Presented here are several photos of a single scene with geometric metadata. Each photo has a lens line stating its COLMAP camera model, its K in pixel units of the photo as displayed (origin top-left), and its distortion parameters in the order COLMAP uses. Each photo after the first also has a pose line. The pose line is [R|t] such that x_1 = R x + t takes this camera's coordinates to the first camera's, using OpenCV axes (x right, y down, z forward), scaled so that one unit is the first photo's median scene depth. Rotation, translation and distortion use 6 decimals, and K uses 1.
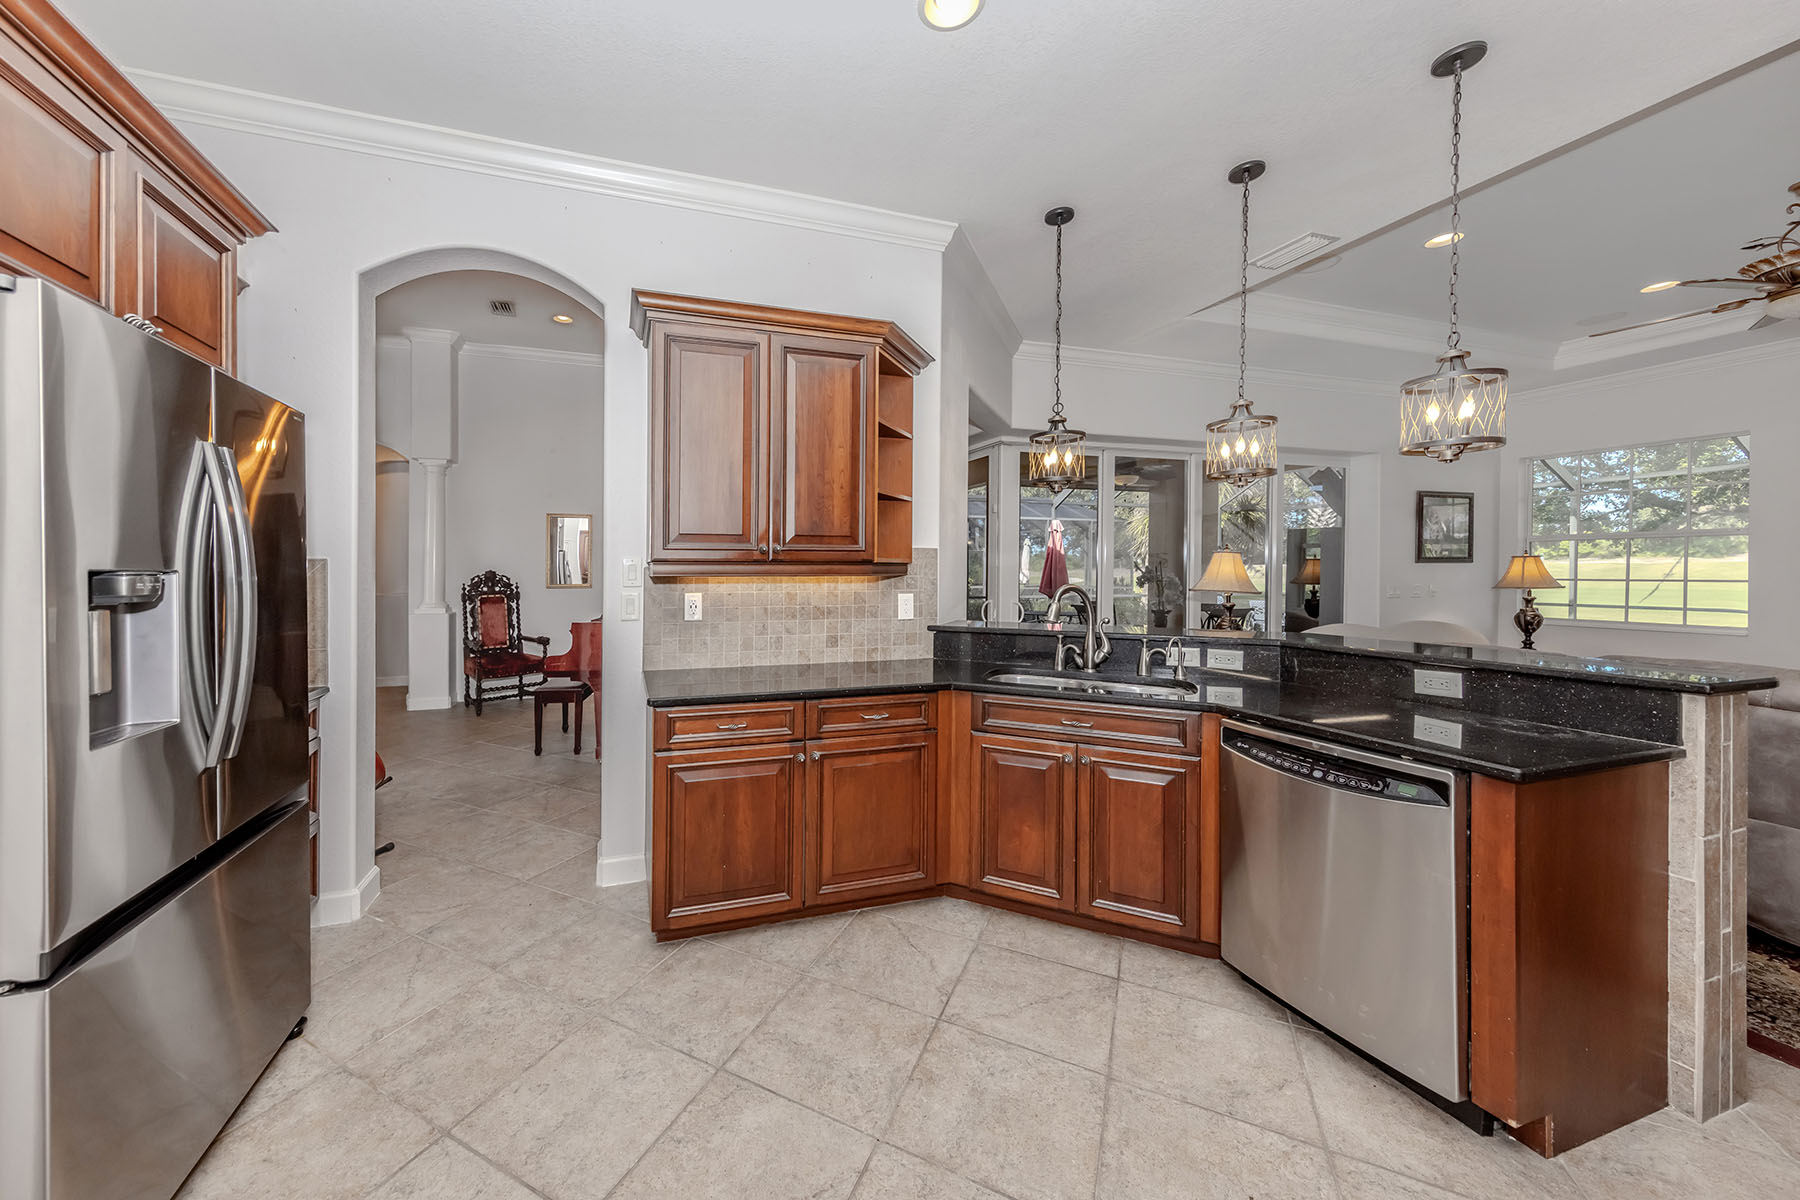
lens RADIAL K [[651.1, 0, 827.1], [0, 651.1, 578.6], [0, 0, 1]] dist [0.001575, 0.000021]
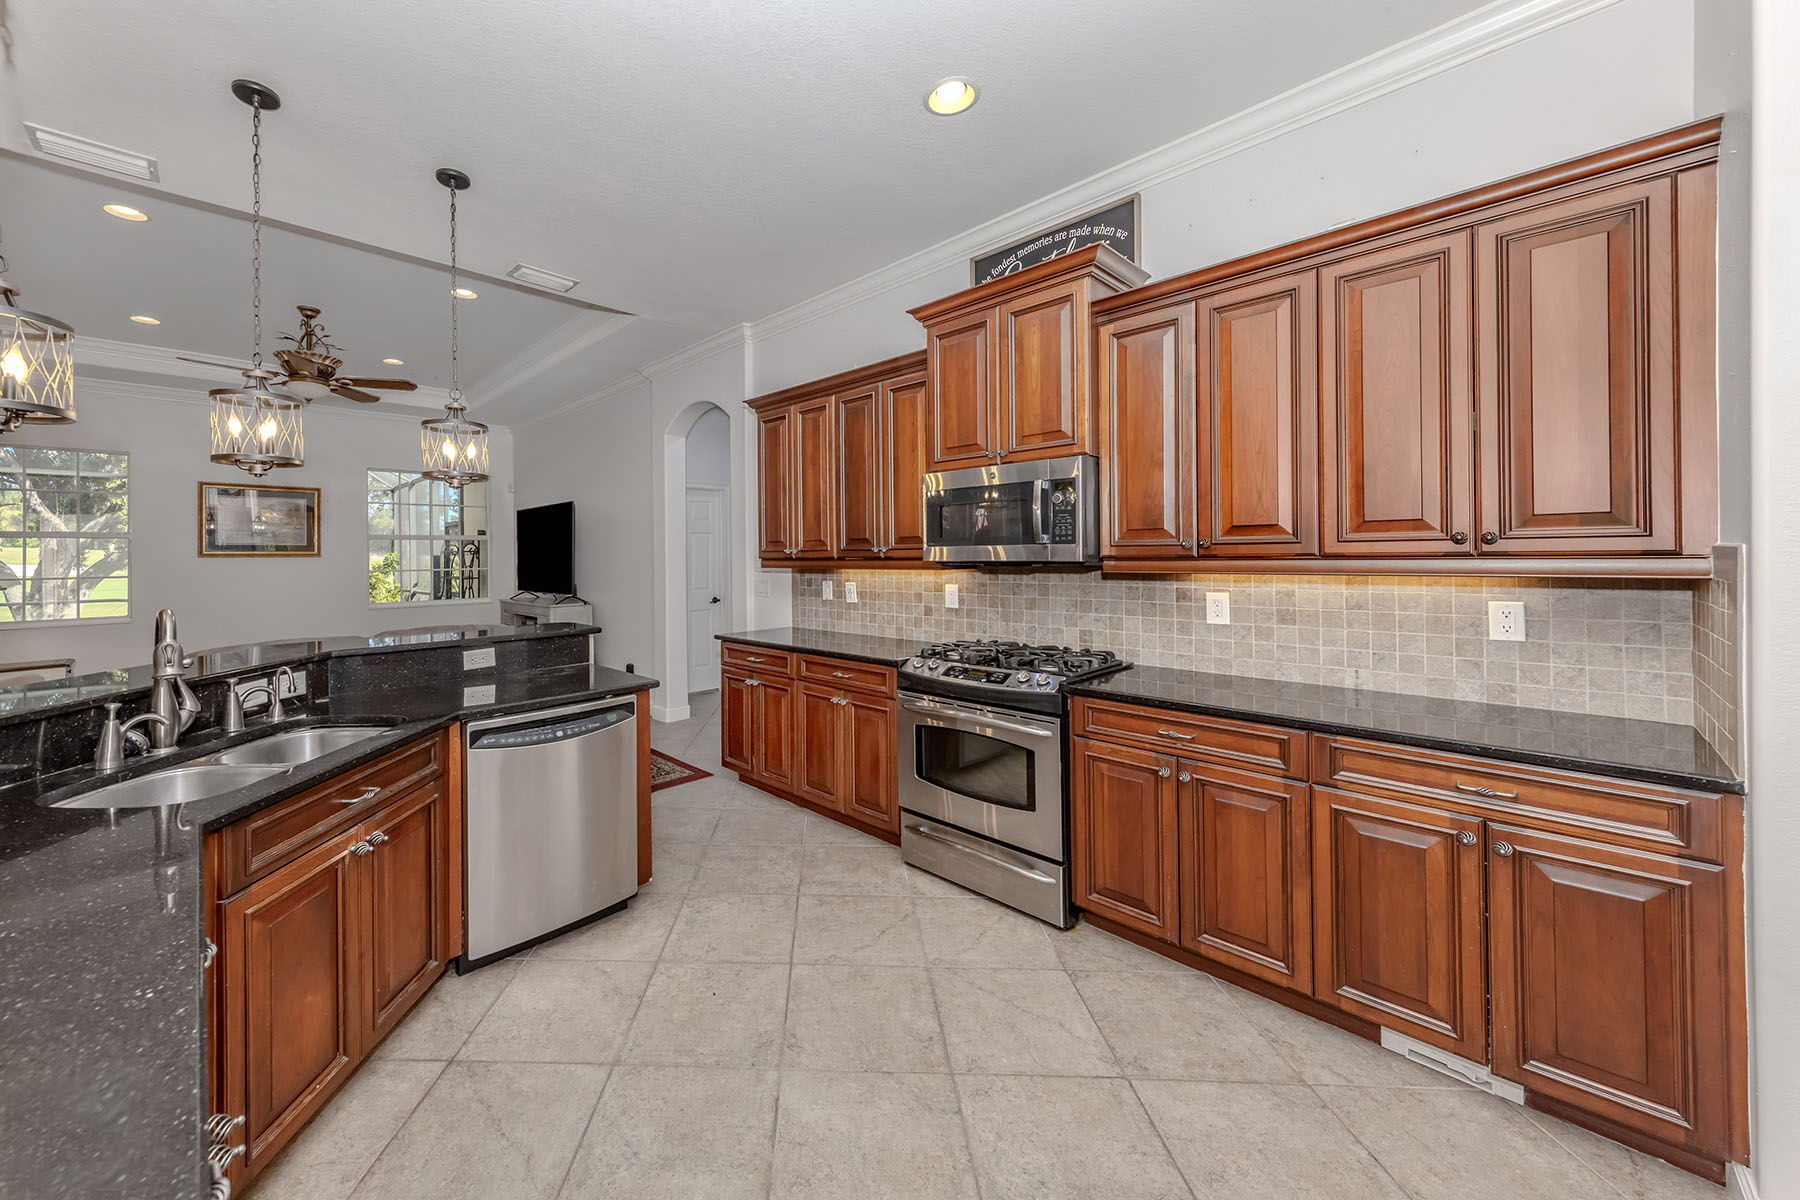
lens RADIAL K [[645.0, 0, 808.6], [0, 645.0, 551.7], [0, 0, 1]] dist [0.000429, -0.000093]
pose [[-0.435262, 0.010605, 0.900241, -0.400007], [0.018457, 0.999826, -0.002854, -0.029800], [-0.900115, 0.015373, -0.435382, 0.728812]]
